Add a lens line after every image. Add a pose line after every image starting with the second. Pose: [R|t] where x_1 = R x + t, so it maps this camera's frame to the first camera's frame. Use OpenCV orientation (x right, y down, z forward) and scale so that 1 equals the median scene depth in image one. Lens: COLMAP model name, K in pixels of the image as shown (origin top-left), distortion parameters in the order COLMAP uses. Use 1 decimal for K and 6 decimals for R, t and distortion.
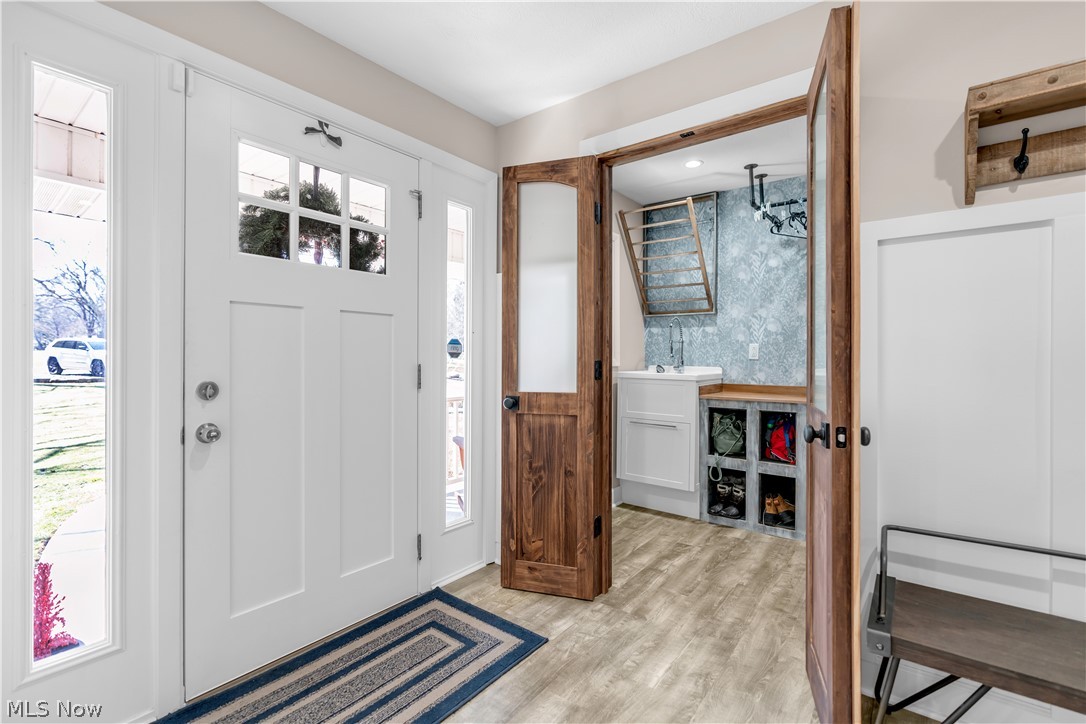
lens RADIAL K [[489.4, 0, 545.2], [0, 489.4, 358.3], [0, 0, 1]] dist [-0.002828, 0.000437]
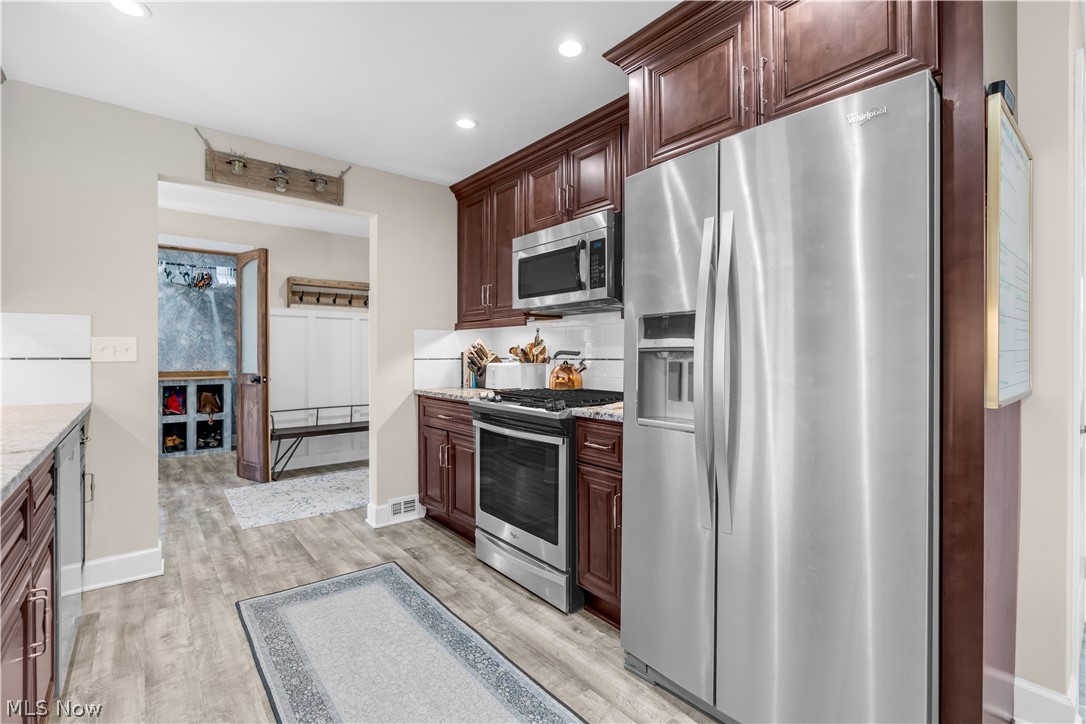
lens RADIAL K [[487.8, 0, 539.3], [0, 487.8, 354.3], [0, 0, 1]] dist [-0.001662, 0.000205]
pose [[0.227634, -0.002325, 0.973744, -0.844626], [0.000743, 0.999997, 0.002215, -0.004416], [-0.973746, 0.000219, 0.227635, -0.601964]]
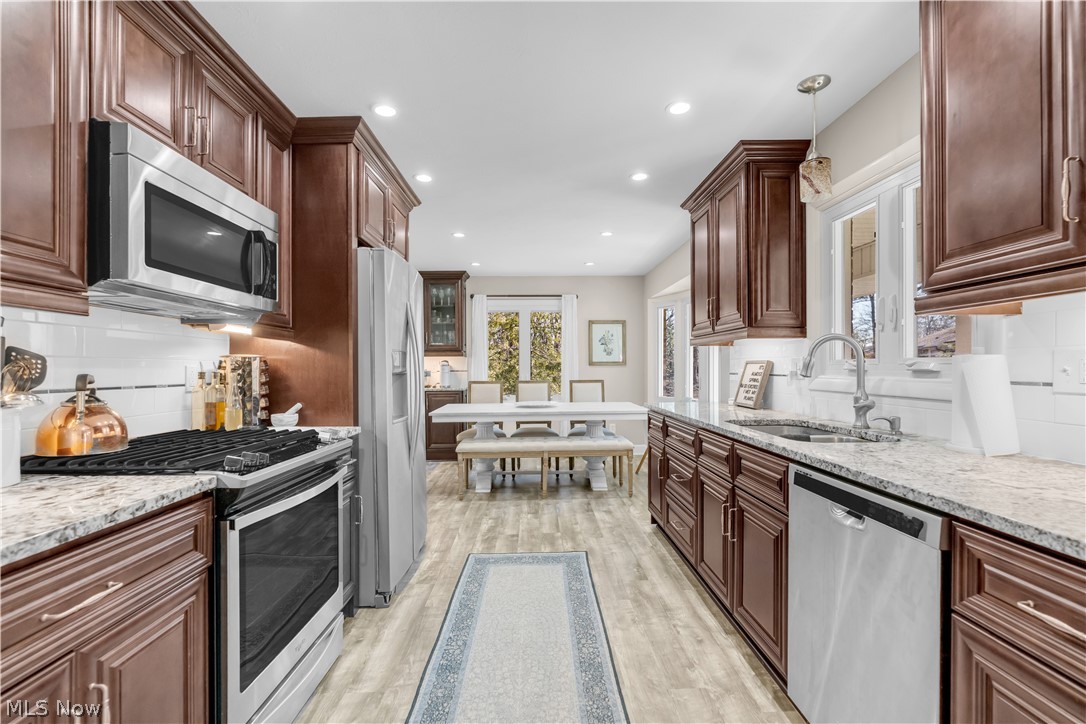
lens RADIAL K [[487.7, 0, 546.9], [0, 487.7, 371.2], [0, 0, 1]] dist [-0.004133, 0.000474]
pose [[-0.776136, 0.000066, -0.630565, -0.018044], [0.000642, 1.000000, -0.000686, -0.010972], [0.630565, -0.000938, -0.776136, 0.152039]]
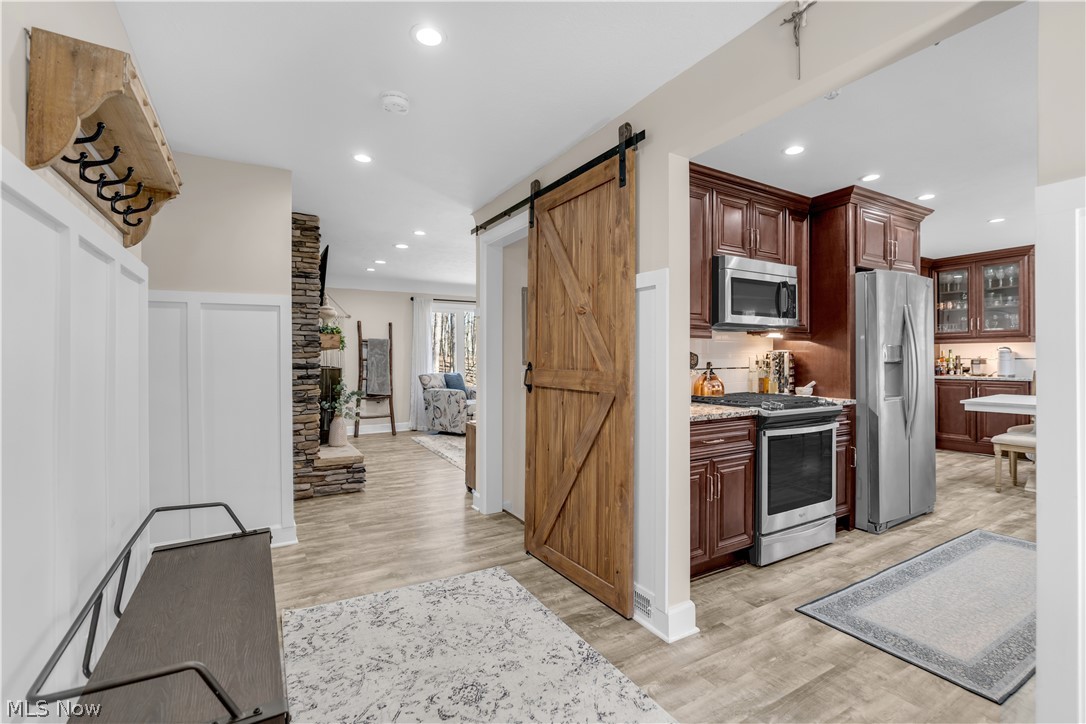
lens RADIAL K [[489.4, 0, 545.2], [0, 489.4, 358.3], [0, 0, 1]] dist [-0.002828, 0.000437]
pose [[-0.932046, -0.002411, 0.362331, -0.021458], [-0.000833, 0.999989, 0.004511, -0.020910], [-0.362338, 0.003903, -0.932038, 0.610324]]
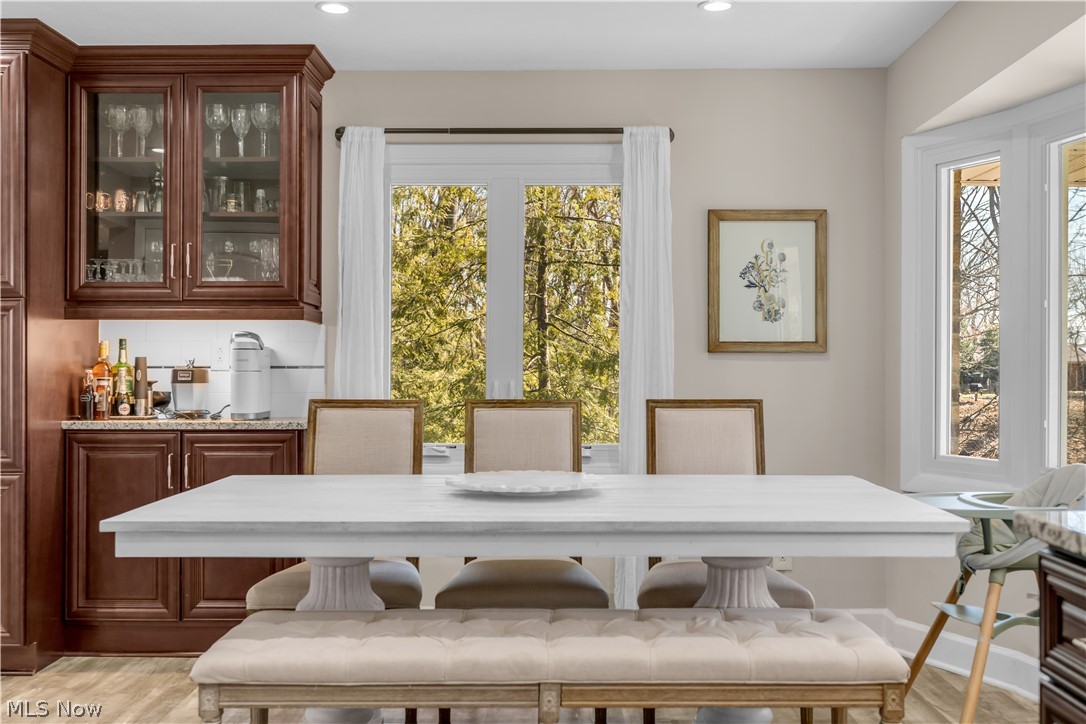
lens RADIAL K [[1067.4, 0, 543.0], [0, 1067.4, 362.0], [0, 0, 1]] dist [-0.002705, 0.002428]
pose [[-0.803131, -0.015797, -0.595593, -0.412677], [-0.007055, 0.999831, -0.017005, 0.000705], [0.595761, -0.009455, -0.803106, -0.300902]]
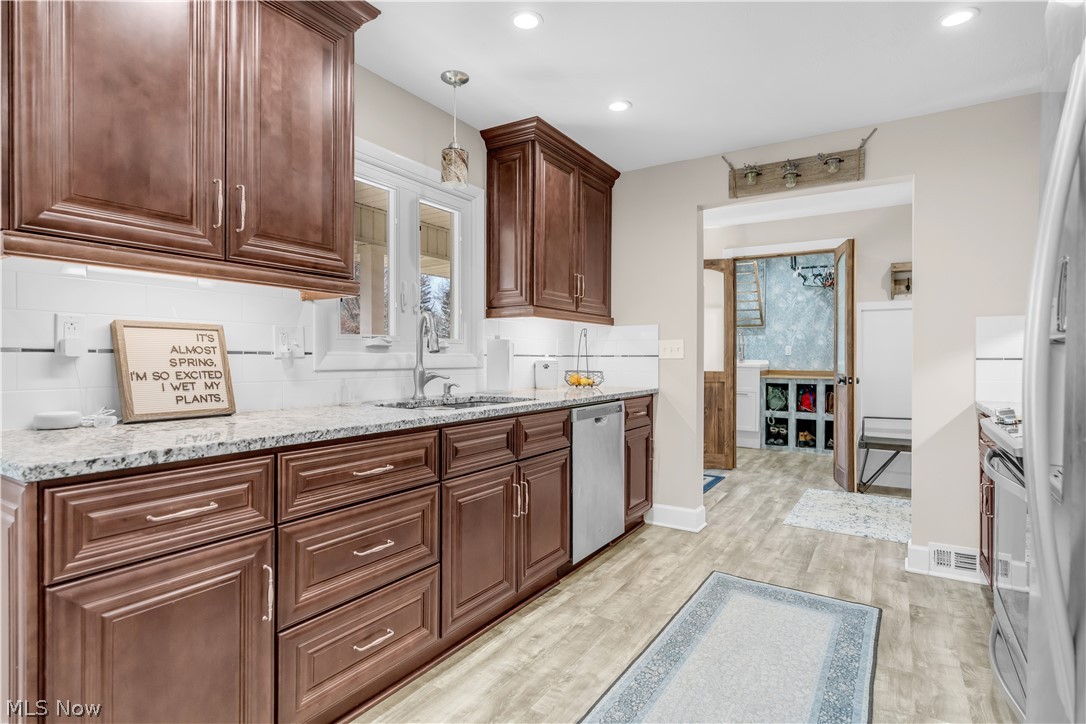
lens RADIAL K [[551.9, 0, 543.0], [0, 551.9, 362.0], [0, 0, 1]] dist [-0.003640, 0.000355]
pose [[0.996224, -0.003930, 0.086733, -0.623544], [0.002933, 0.999928, 0.011620, 0.000587], [-0.086773, -0.011321, 0.996164, -0.878452]]
